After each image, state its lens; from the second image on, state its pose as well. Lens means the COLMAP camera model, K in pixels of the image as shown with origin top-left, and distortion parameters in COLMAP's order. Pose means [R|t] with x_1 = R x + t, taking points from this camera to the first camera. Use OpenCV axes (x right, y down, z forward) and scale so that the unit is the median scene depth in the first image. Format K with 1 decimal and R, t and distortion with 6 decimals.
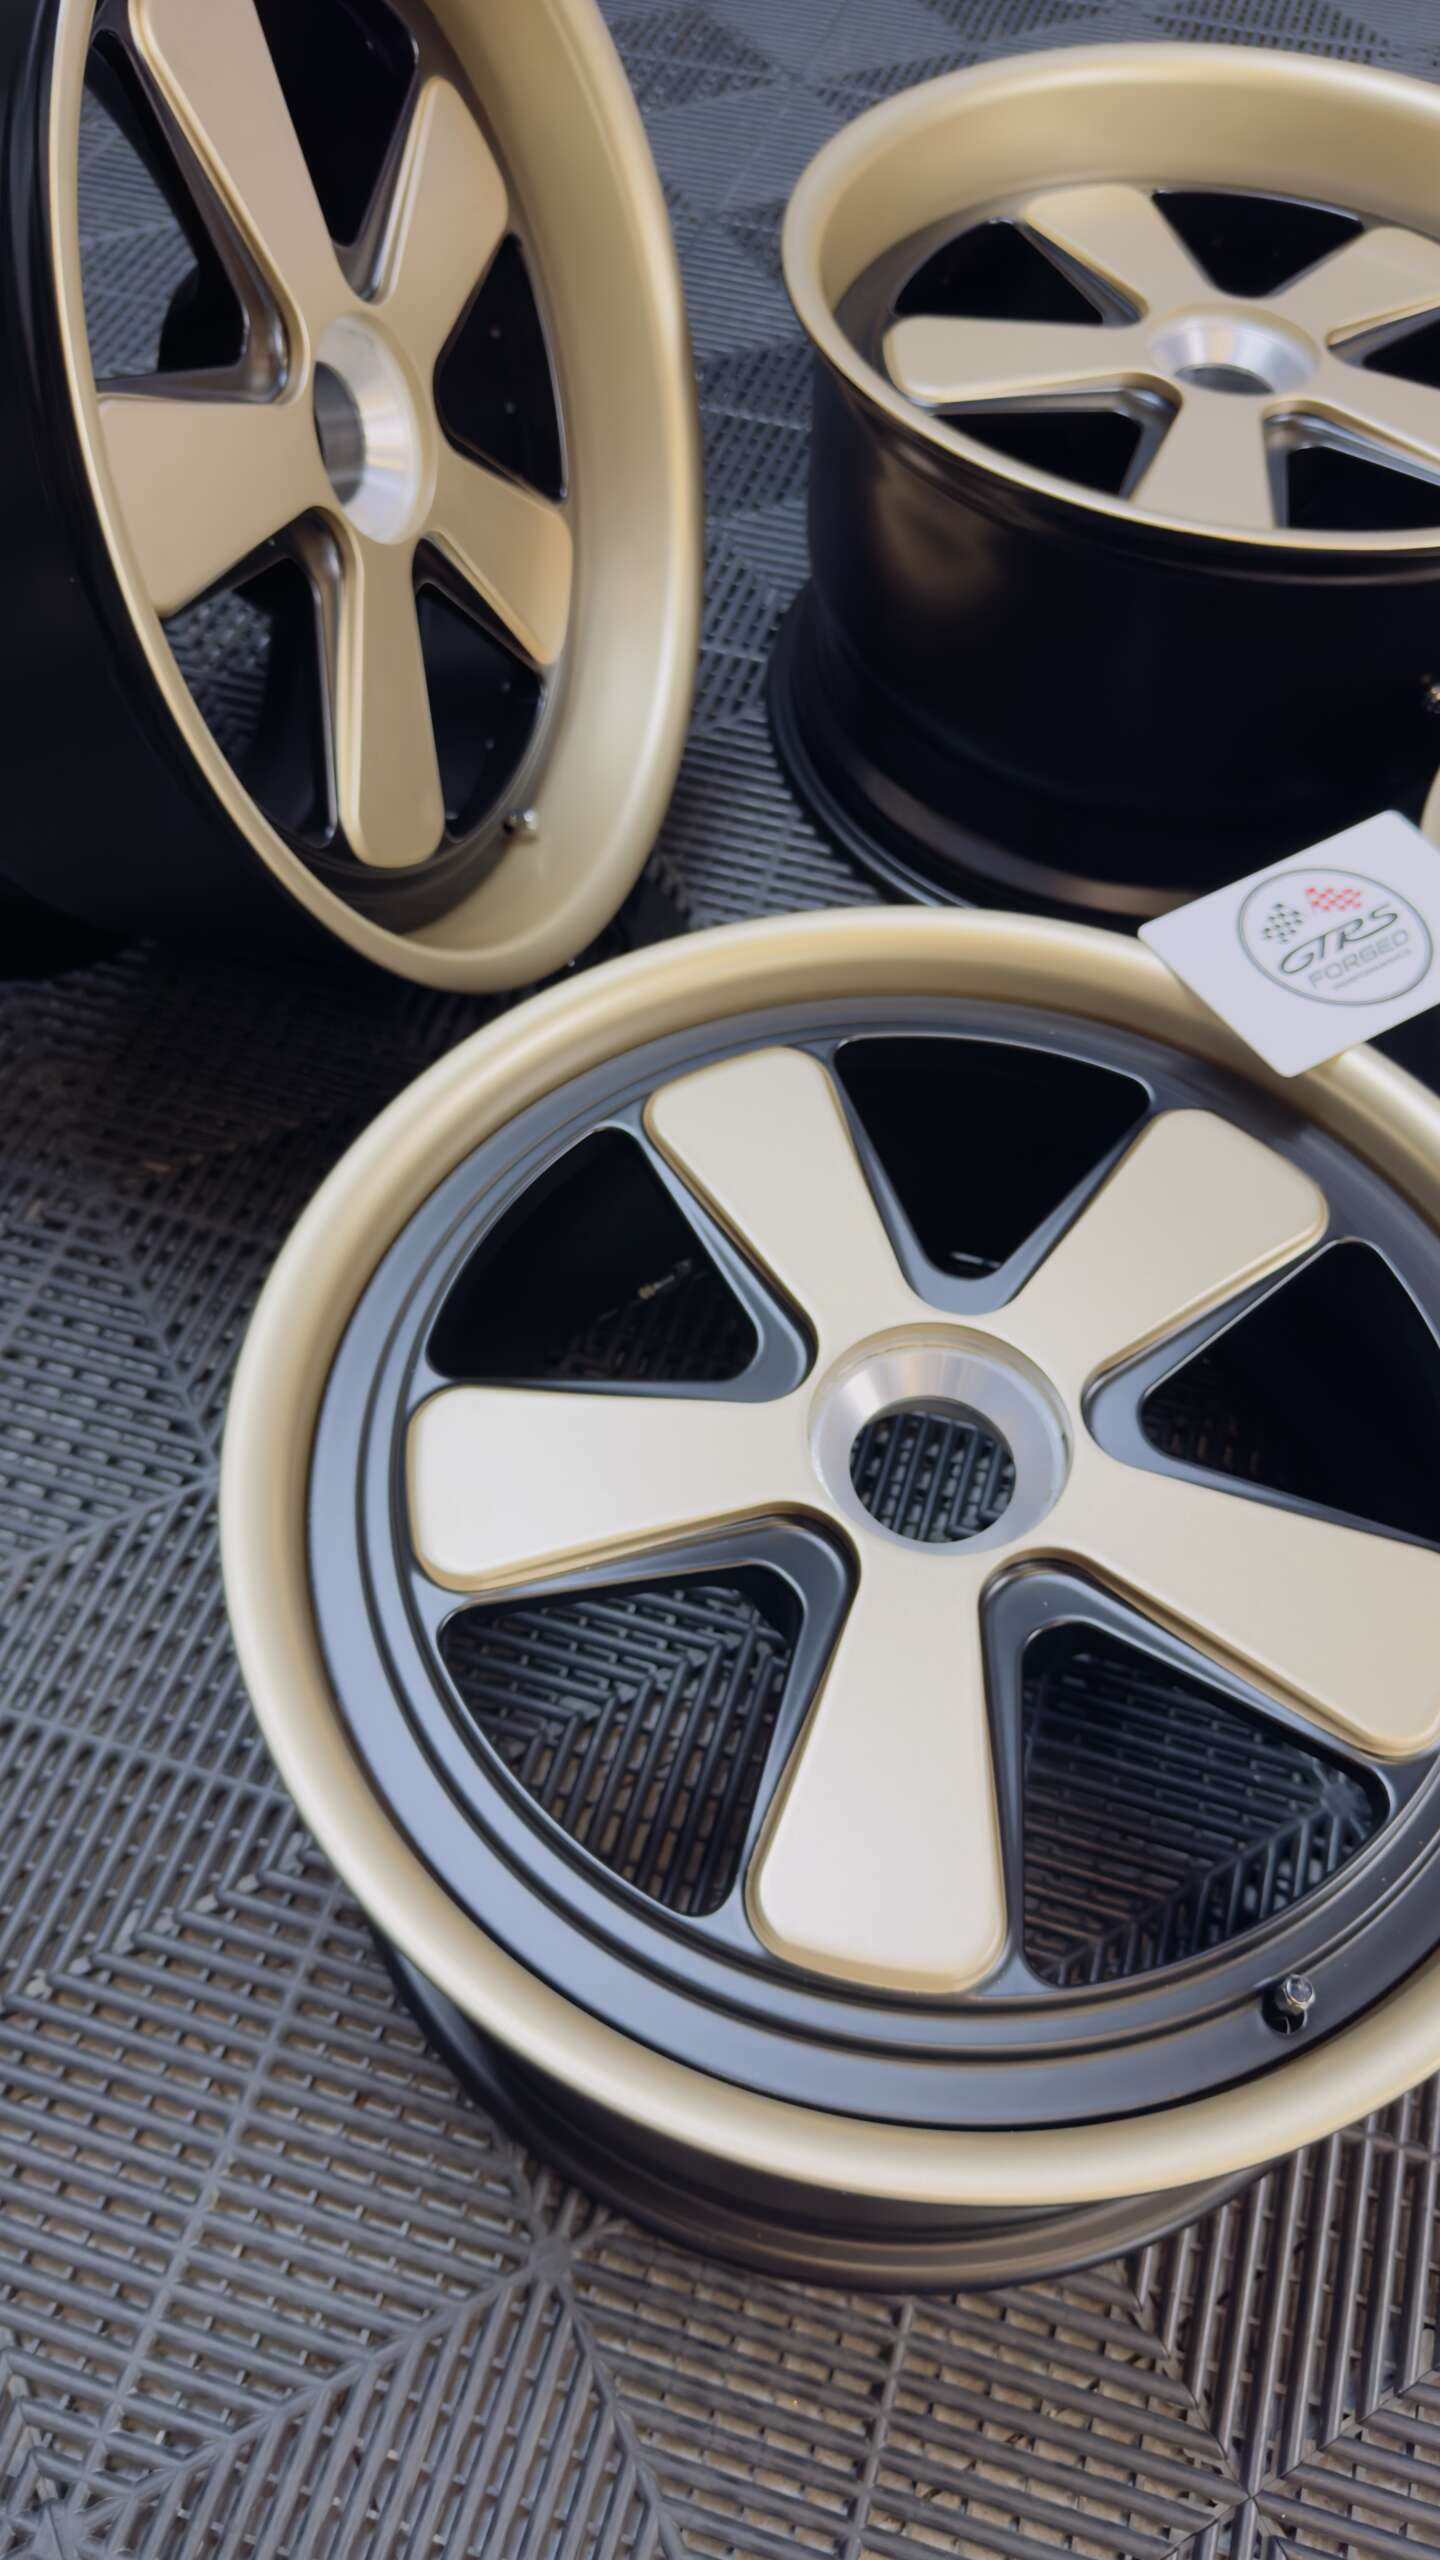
lens RADIAL K [[1833.3, 0, 753.9], [0, 1833.3, 1286.8], [0, 0, 1]] dist [0.055589, -0.099209]
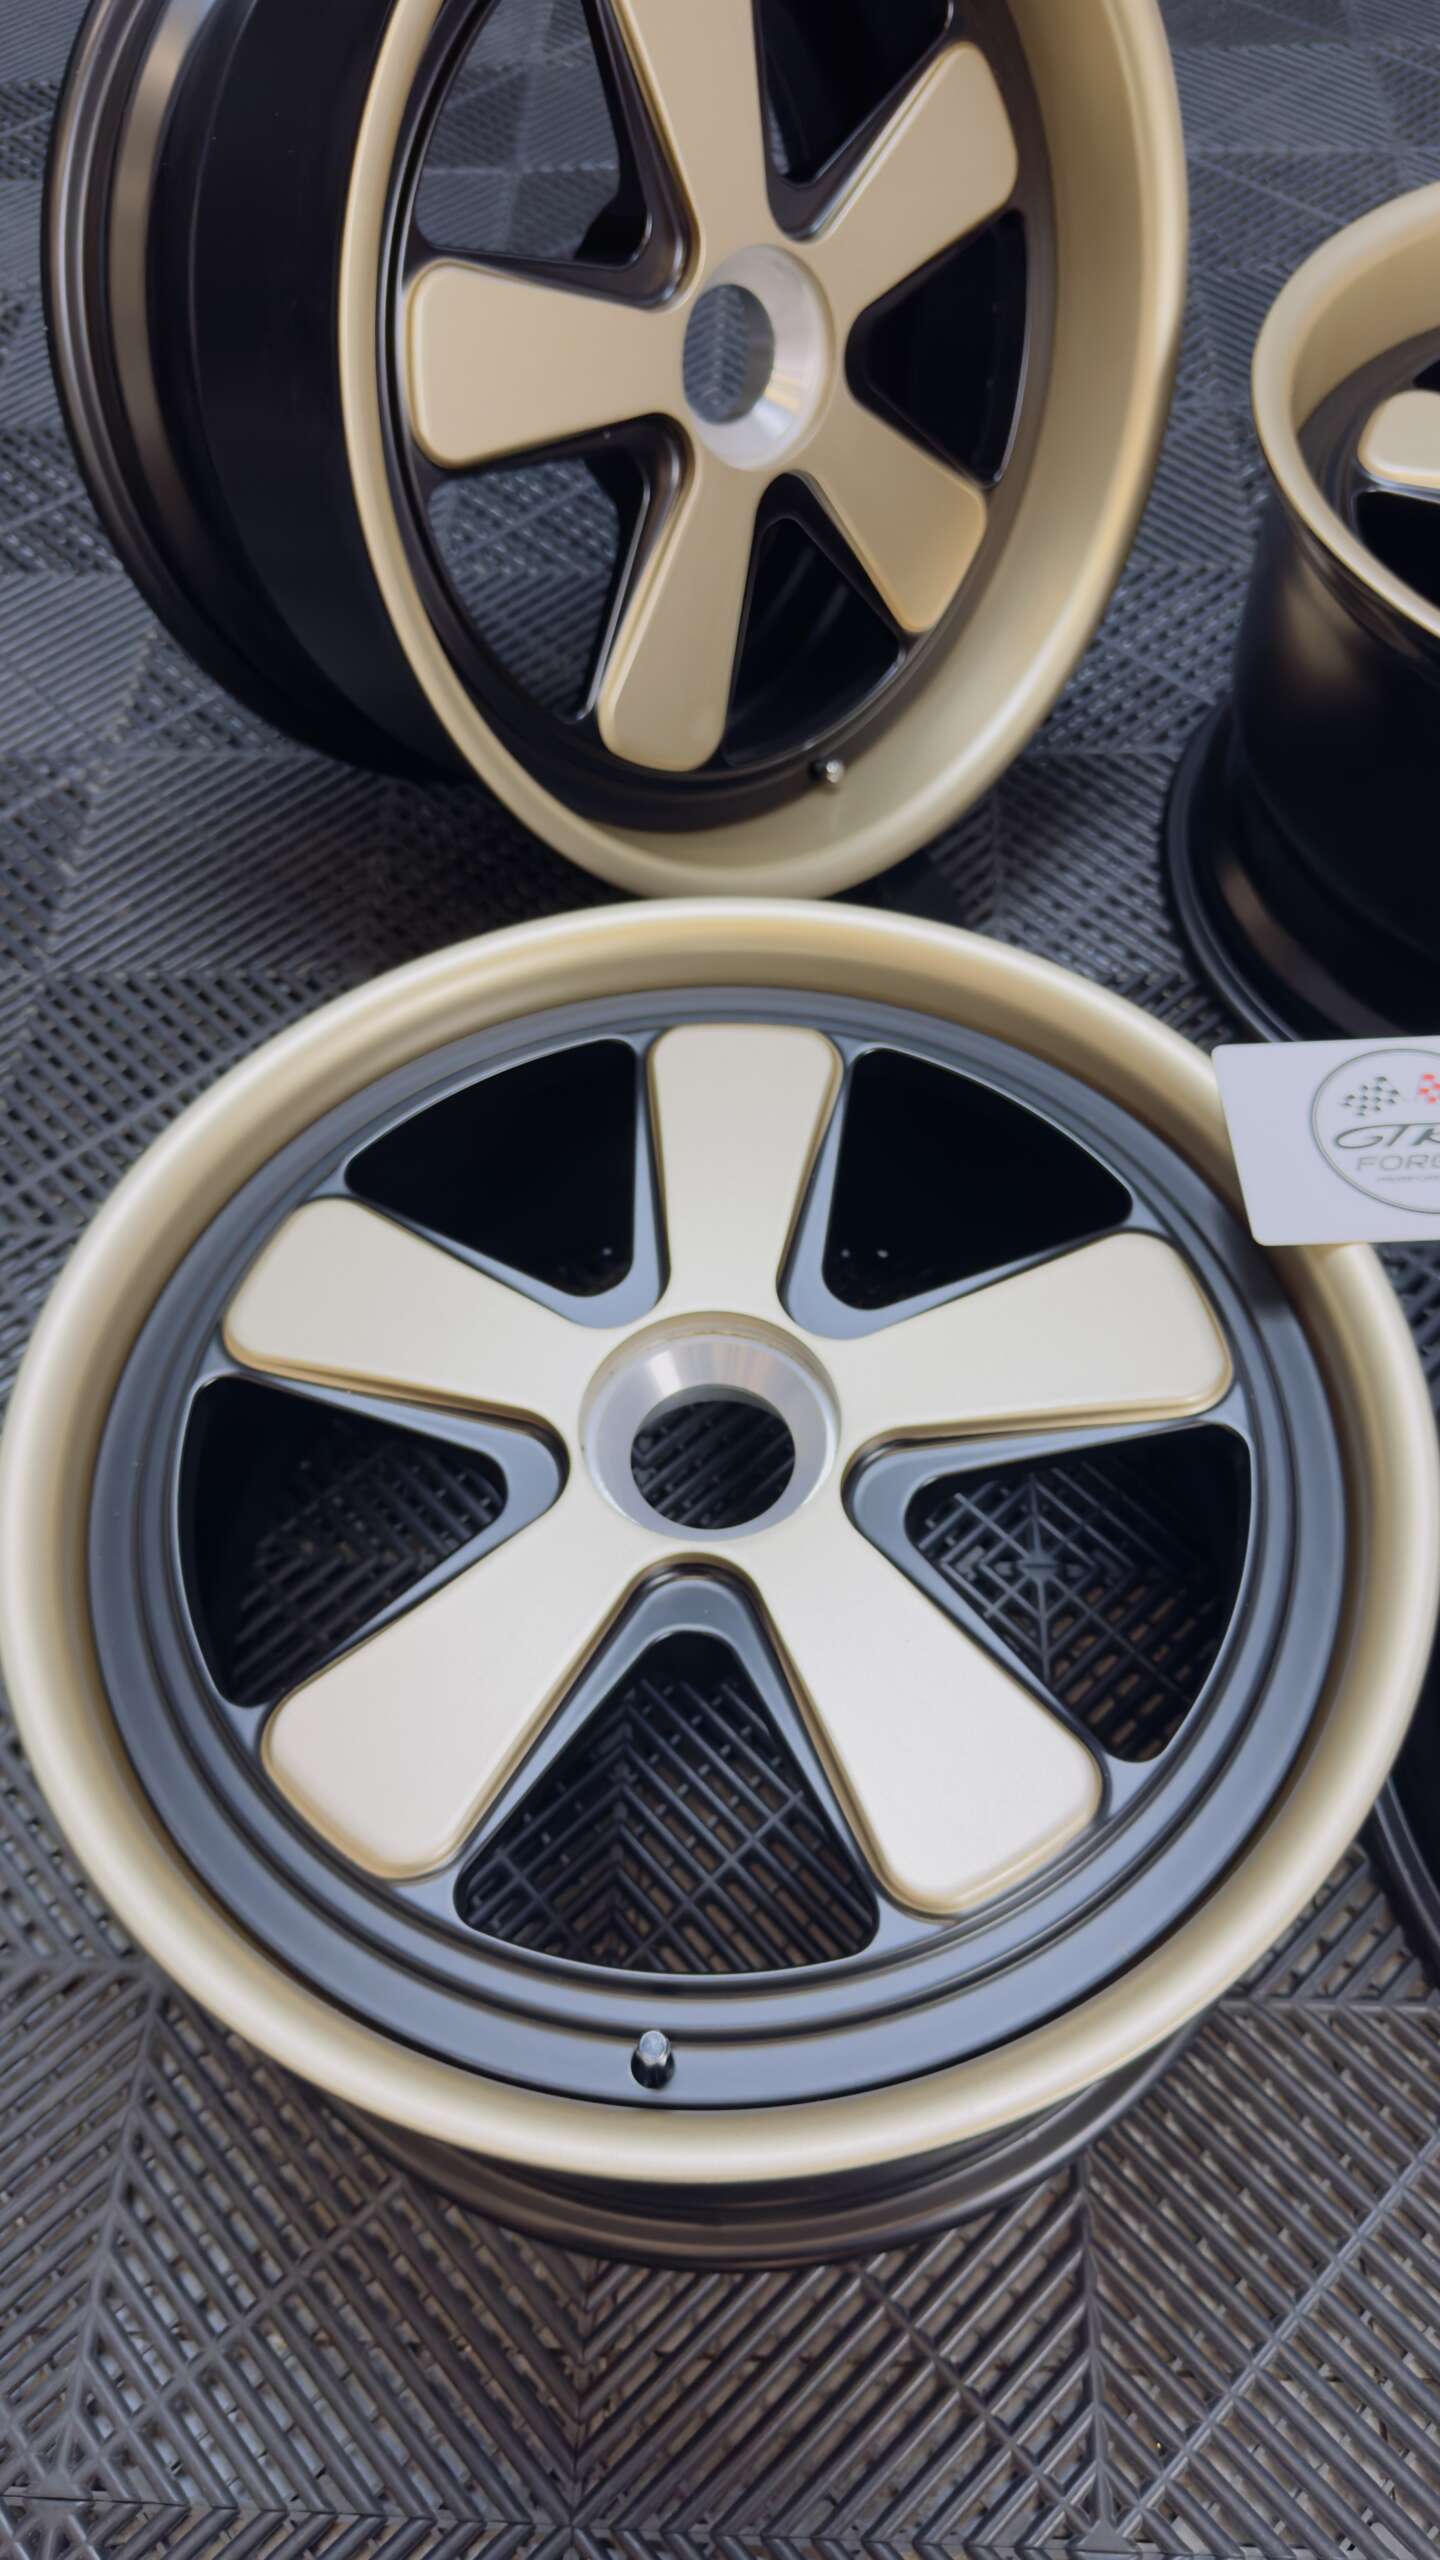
lens RADIAL K [[1833.3, 0, 691.4], [0, 1833.3, 1296.2], [0, 0, 1]] dist [0.055589, -0.099209]
pose [[0.854296, 0.393198, -0.339963, 0.331567], [-0.387222, 0.917739, 0.088395, -0.054906], [0.346754, 0.056126, 0.936275, 0.037459]]
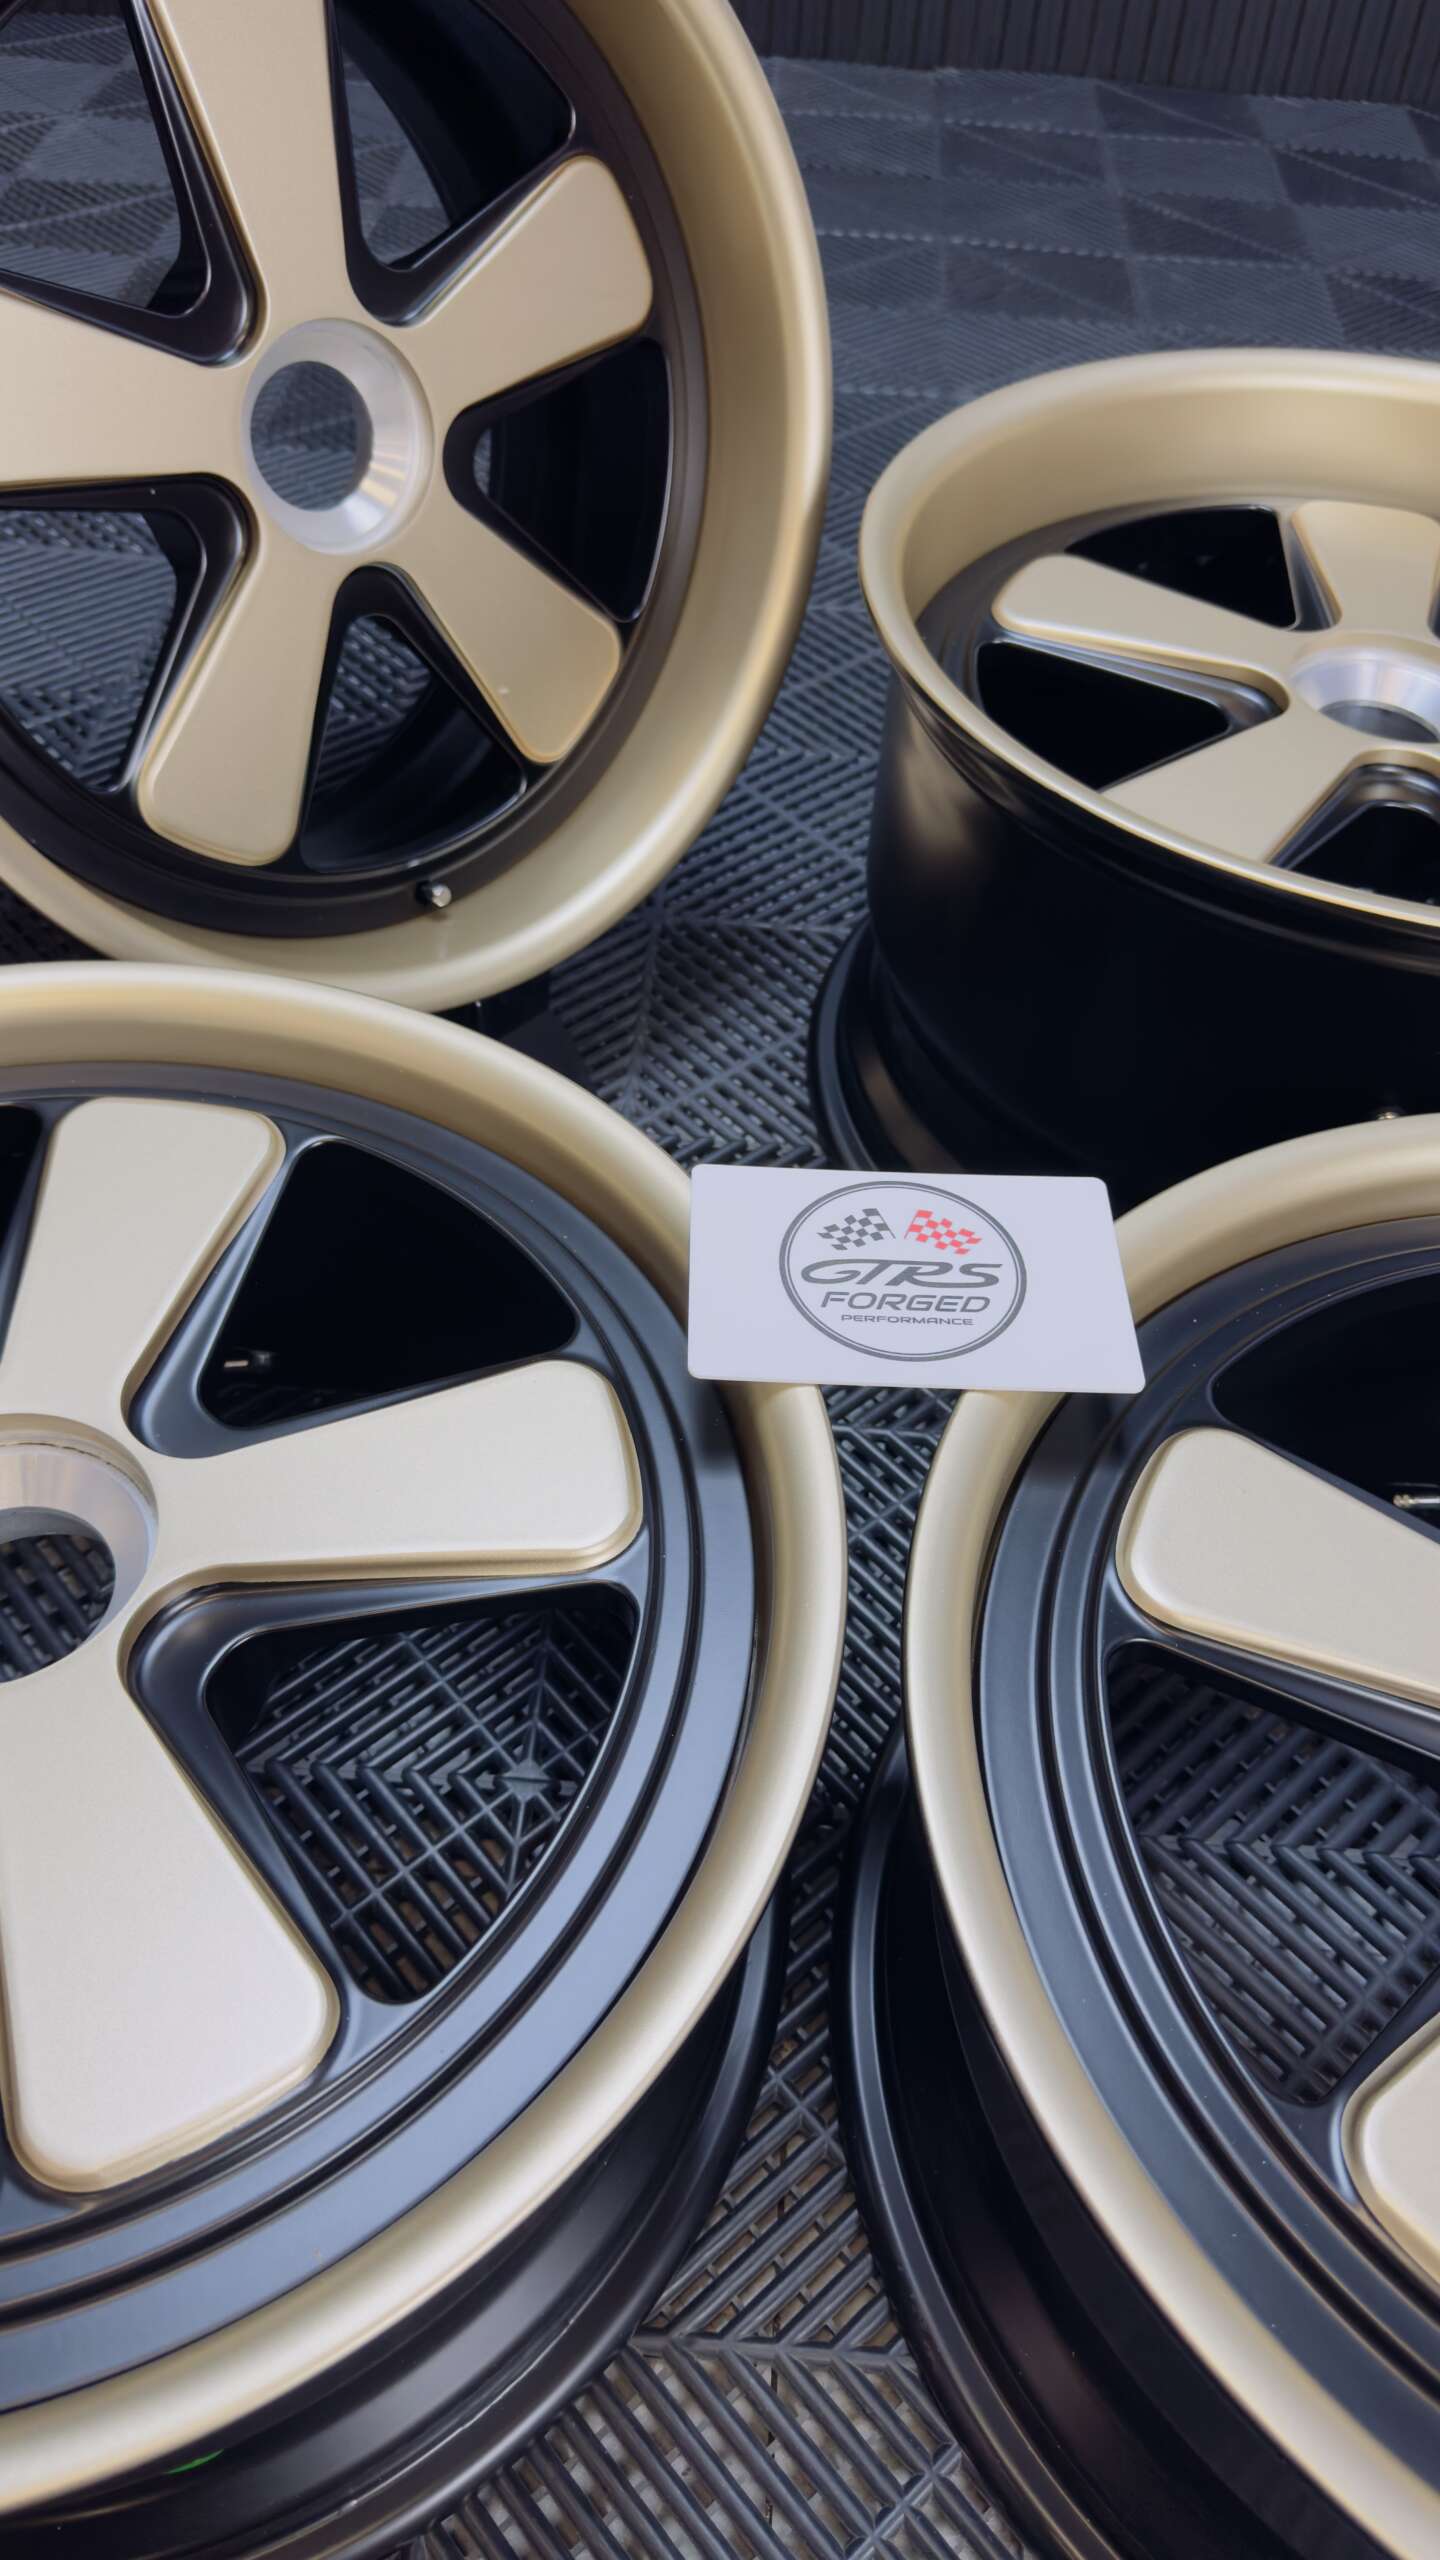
lens RADIAL K [[1833.3, 0, 712.1], [0, 1833.3, 1295.2], [0, 0, 1]] dist [0.055589, -0.099209]
pose [[0.844602, 0.407655, -0.347082, 0.494432], [-0.456043, 0.887395, -0.067488, -0.086661], [0.280487, 0.215285, 0.935403, 0.241778]]
